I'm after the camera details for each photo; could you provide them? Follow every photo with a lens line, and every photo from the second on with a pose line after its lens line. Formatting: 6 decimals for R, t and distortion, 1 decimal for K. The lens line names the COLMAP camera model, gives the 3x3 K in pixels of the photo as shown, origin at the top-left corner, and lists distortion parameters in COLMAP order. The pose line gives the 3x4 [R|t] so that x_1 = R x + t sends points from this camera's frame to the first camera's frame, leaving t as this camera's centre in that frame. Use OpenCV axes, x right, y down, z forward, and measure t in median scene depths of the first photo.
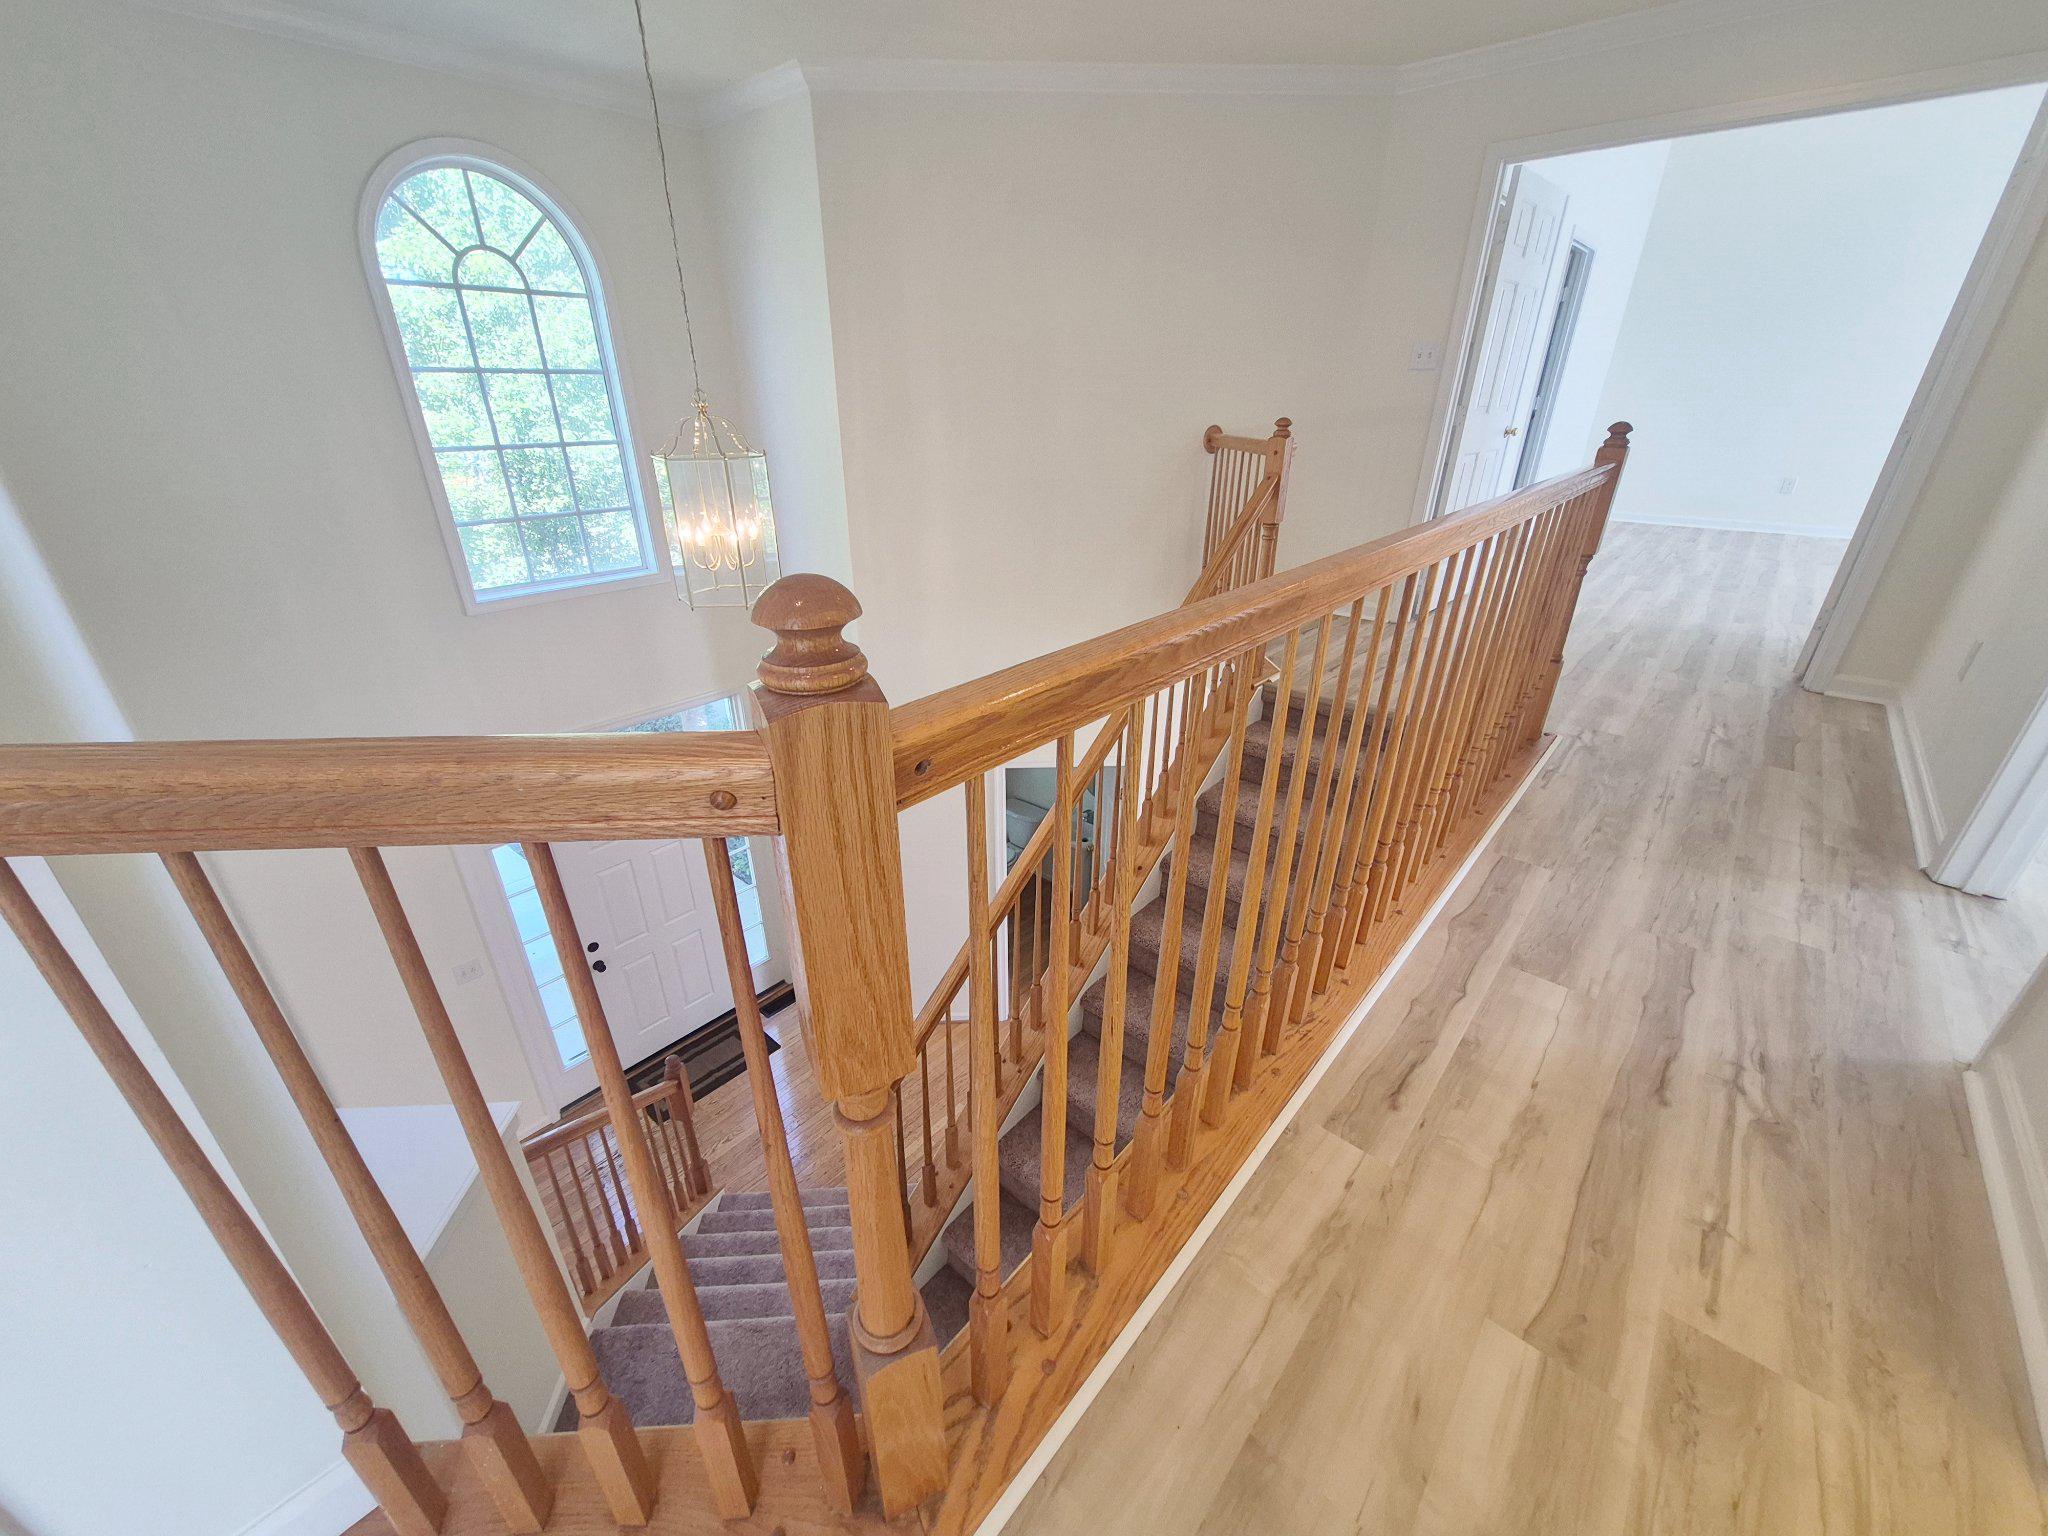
lens RADIAL K [[777.6, 0, 1024.0], [0, 777.6, 768.0], [0, 0, 1]] dist [0.000809, 0.000147]
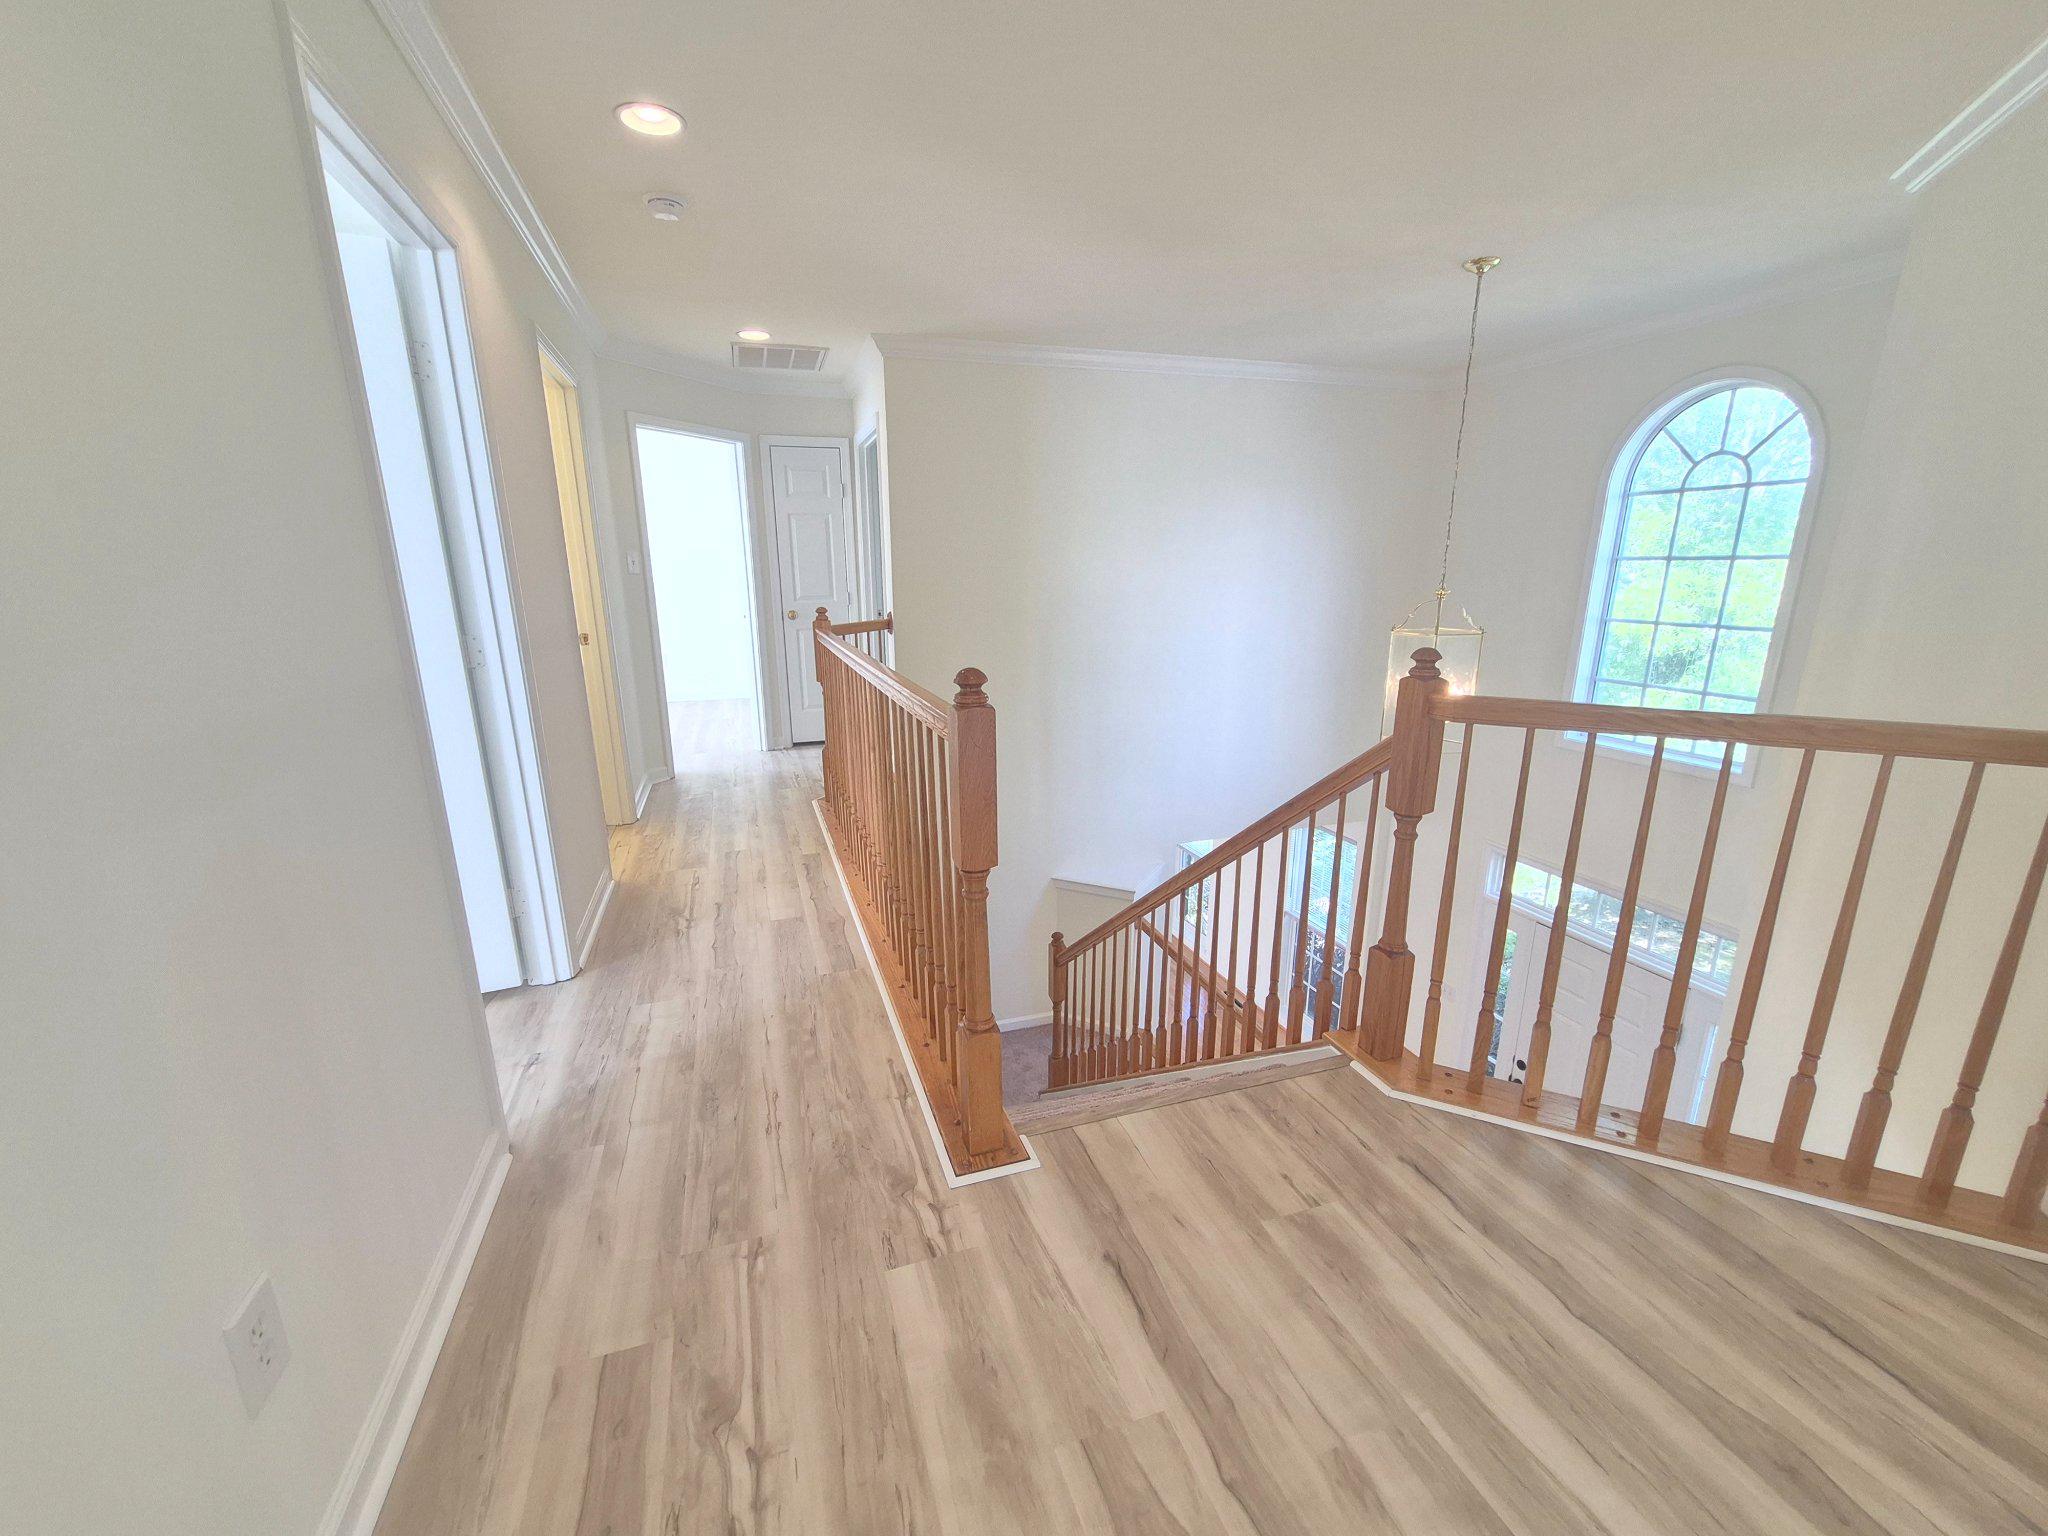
lens RADIAL K [[839.7, 0, 1012.3], [0, 839.7, 784.9], [0, 0, 1]] dist [-0.001037, -0.000144]
pose [[-0.494177, 0.226201, -0.839418, 1.462320], [-0.369893, 0.819091, 0.438484, -0.736201], [0.786745, 0.527184, -0.321106, 1.412674]]
